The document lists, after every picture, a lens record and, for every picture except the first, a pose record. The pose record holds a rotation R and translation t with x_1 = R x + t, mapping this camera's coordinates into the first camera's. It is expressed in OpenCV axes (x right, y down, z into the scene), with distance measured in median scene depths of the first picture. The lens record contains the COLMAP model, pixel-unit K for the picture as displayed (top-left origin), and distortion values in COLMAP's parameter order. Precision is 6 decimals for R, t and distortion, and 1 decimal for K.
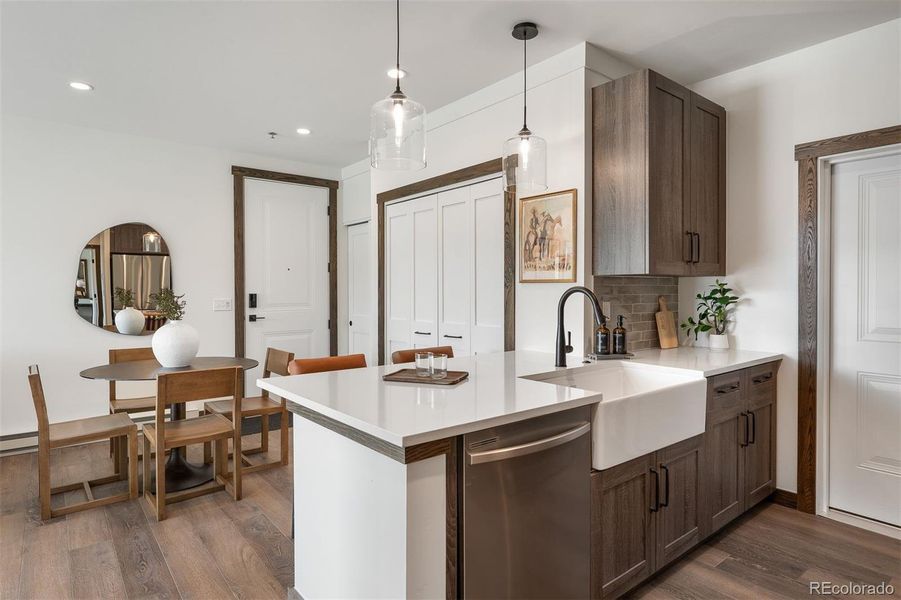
lens RADIAL K [[505.9, 0, 451.7], [0, 505.9, 293.0], [0, 0, 1]] dist [-0.004075, -0.000258]
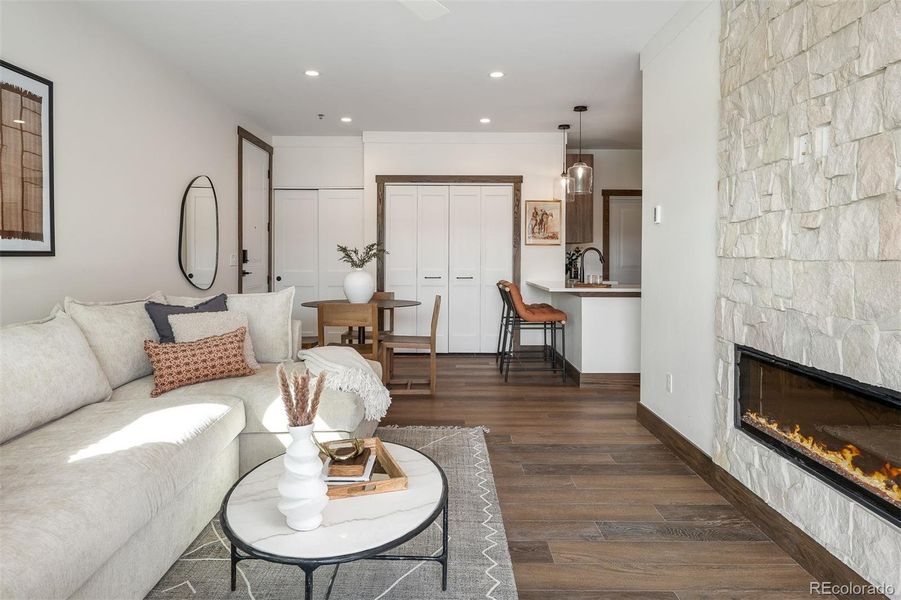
lens RADIAL K [[572.1, 0, 450.8], [0, 572.1, 263.4], [0, 0, 1]] dist [-0.003838, -0.001545]
pose [[0.628975, -0.002071, 0.777423, -1.650481], [-0.001001, 0.999993, 0.003474, 0.039732], [-0.777425, -0.002963, 0.628969, -0.121018]]
